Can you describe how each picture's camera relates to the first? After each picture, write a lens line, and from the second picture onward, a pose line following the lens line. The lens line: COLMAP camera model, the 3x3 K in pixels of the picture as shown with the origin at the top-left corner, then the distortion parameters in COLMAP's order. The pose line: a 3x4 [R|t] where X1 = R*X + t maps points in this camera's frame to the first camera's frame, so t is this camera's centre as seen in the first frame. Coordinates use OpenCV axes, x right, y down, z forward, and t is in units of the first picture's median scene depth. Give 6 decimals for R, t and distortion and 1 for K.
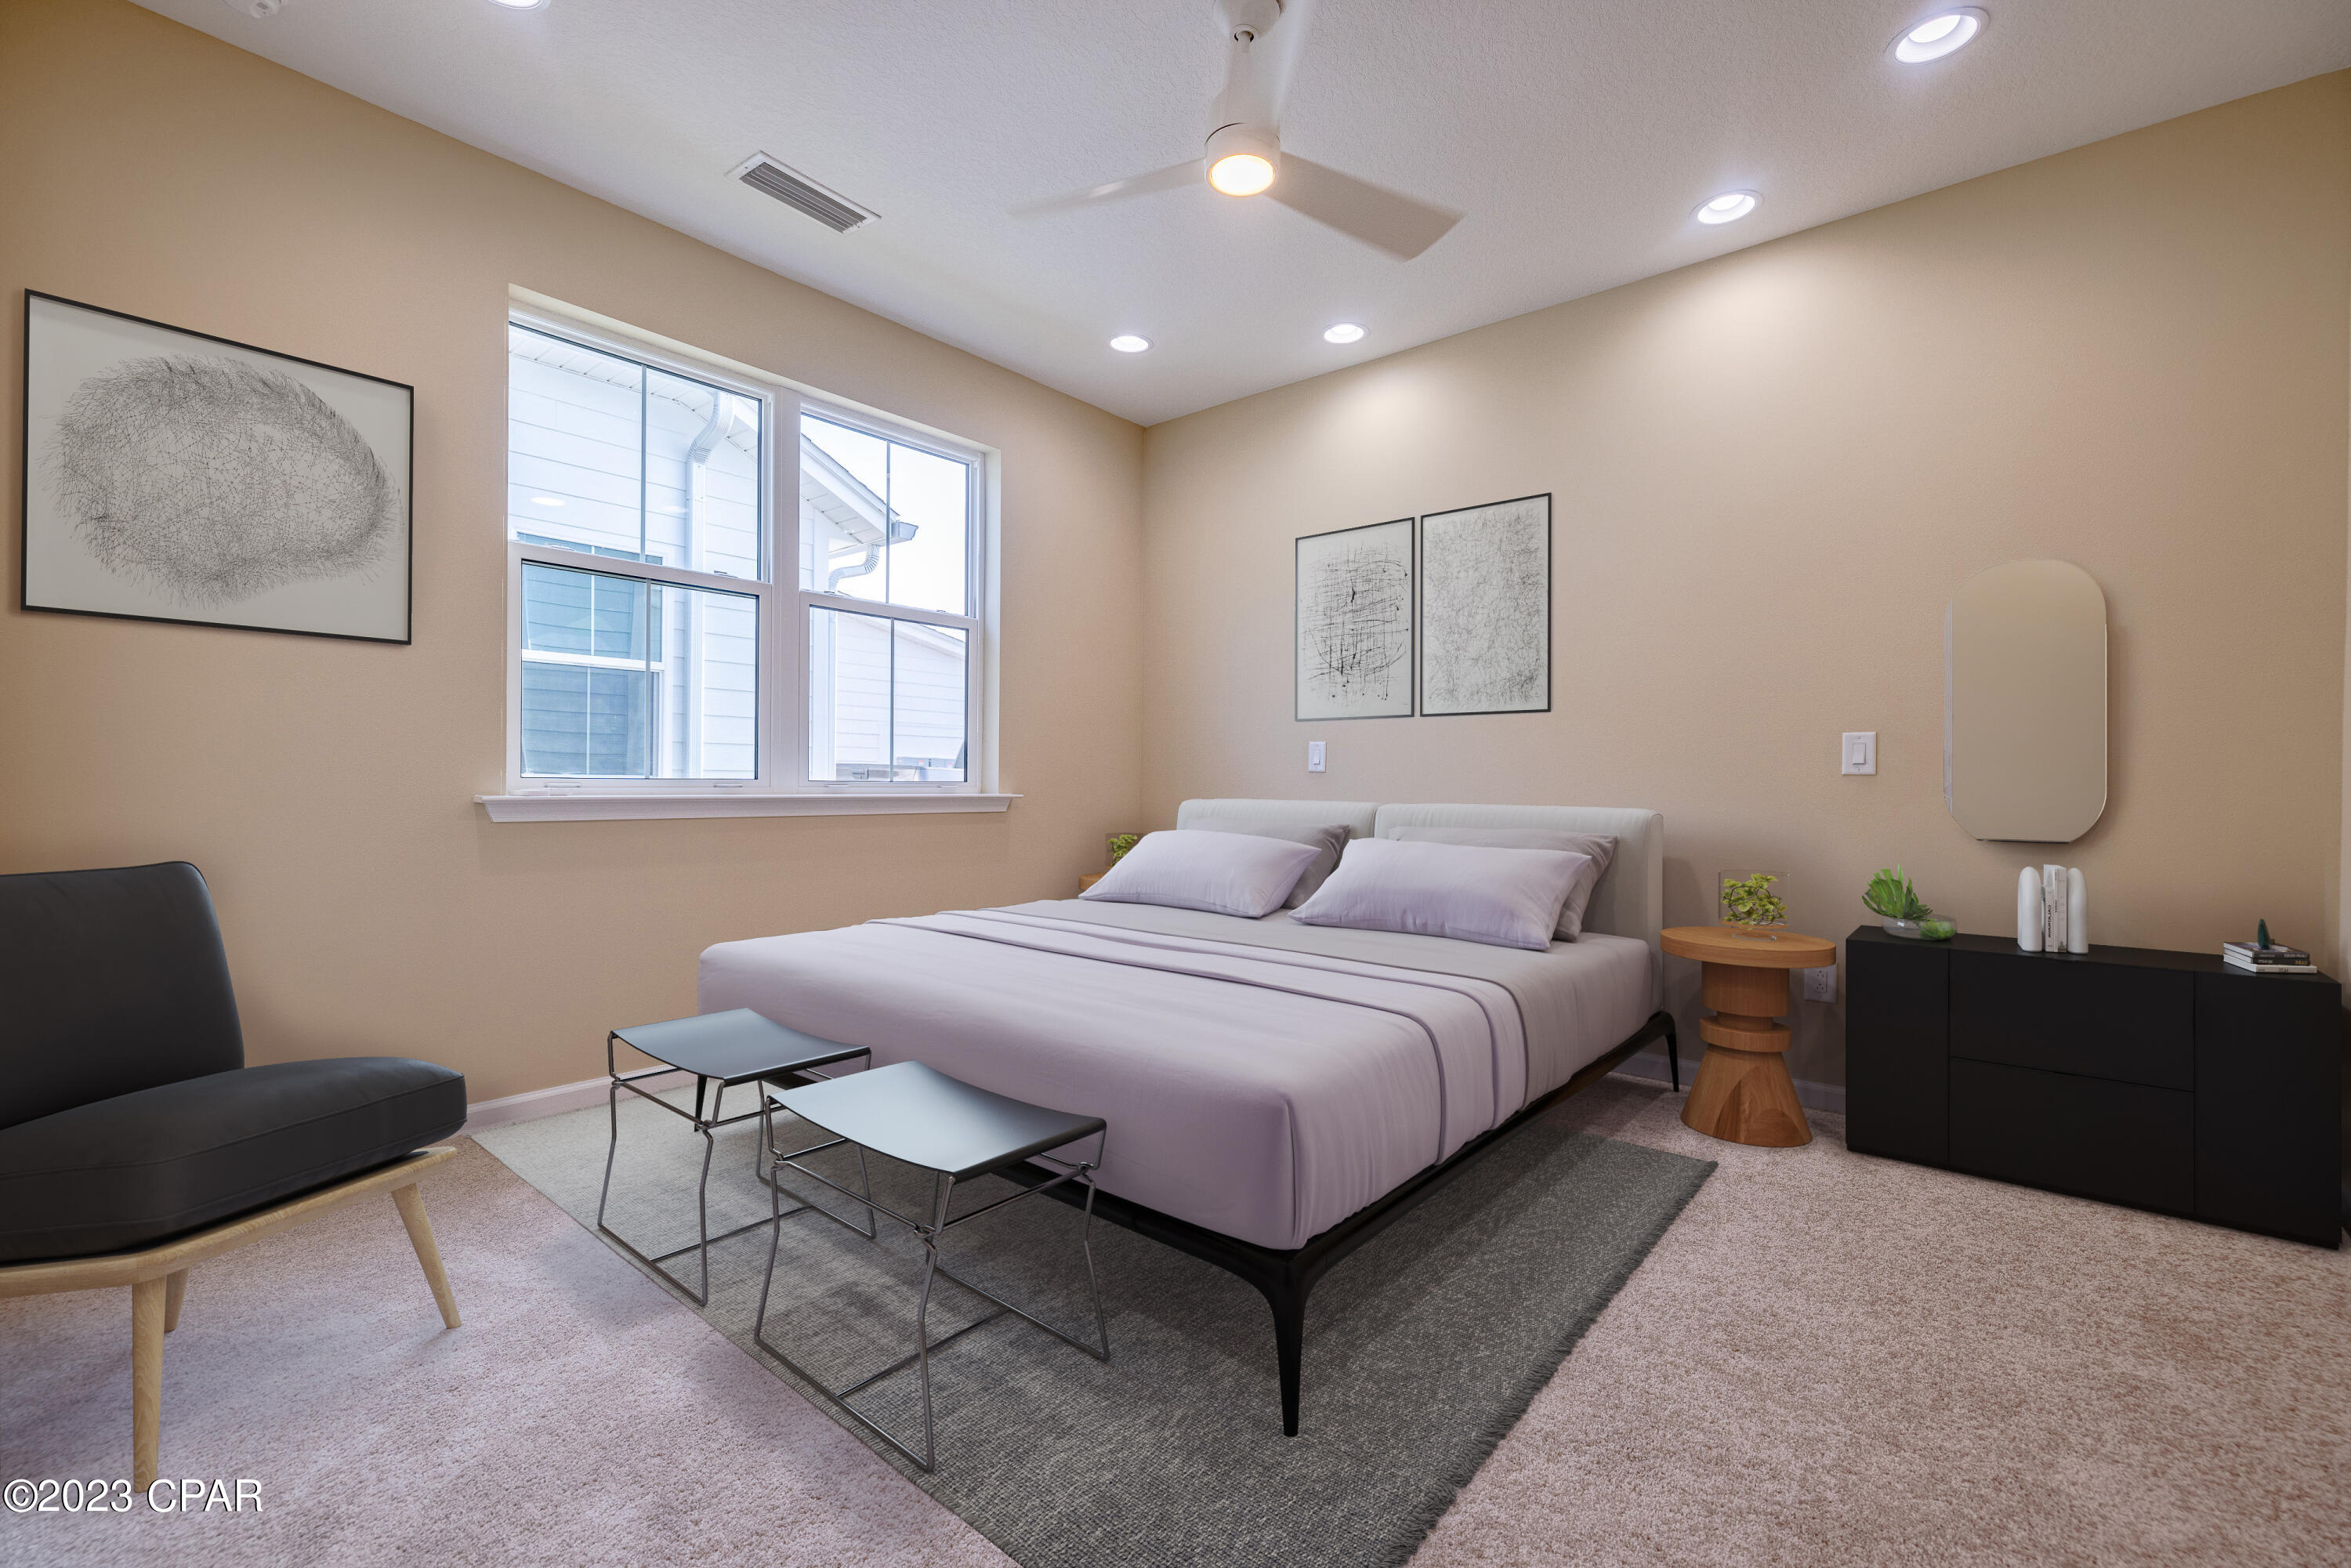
lens RADIAL K [[985.5, 0, 1163.9], [0, 985.5, 776.5], [0, 0, 1]] dist [0.000597, -0.000122]
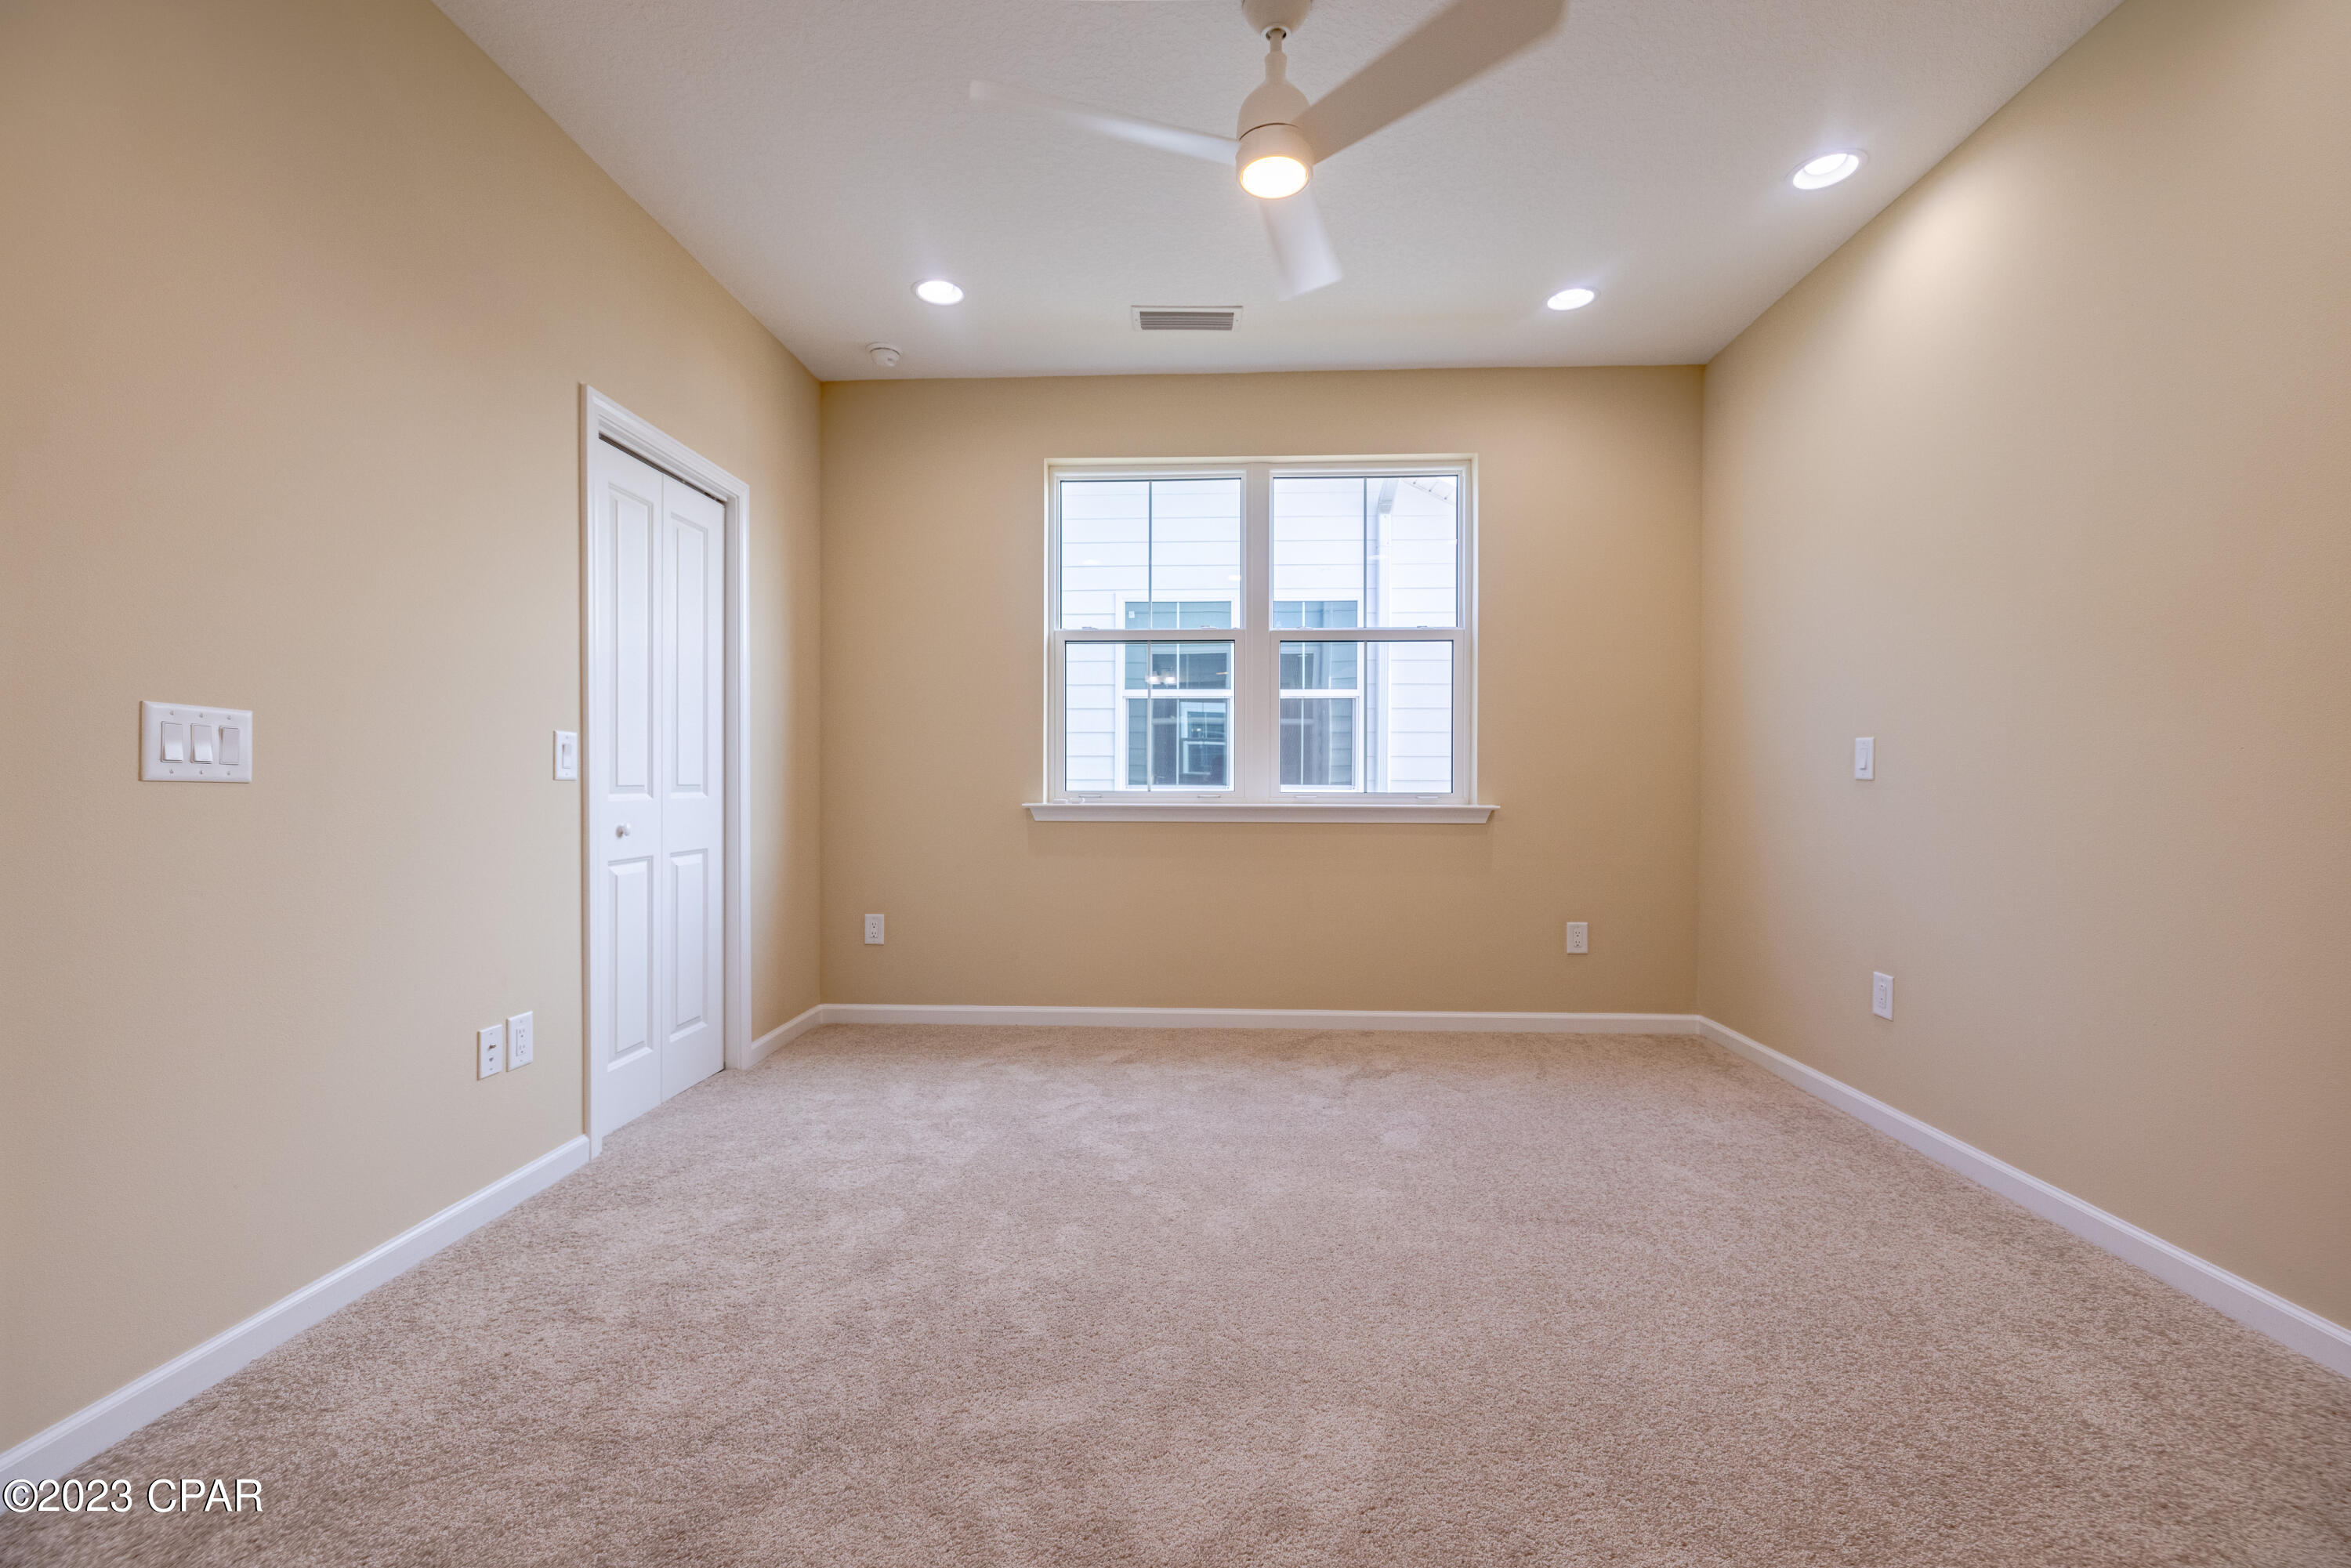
lens RADIAL K [[975.1, 0, 1191.2], [0, 975.1, 773.3], [0, 0, 1]] dist [-0.000083, -0.000019]
pose [[0.611895, -0.014174, -0.790812, 0.420862], [0.007486, 0.999898, -0.012129, -0.004276], [0.790904, 0.001502, 0.611939, 0.184615]]
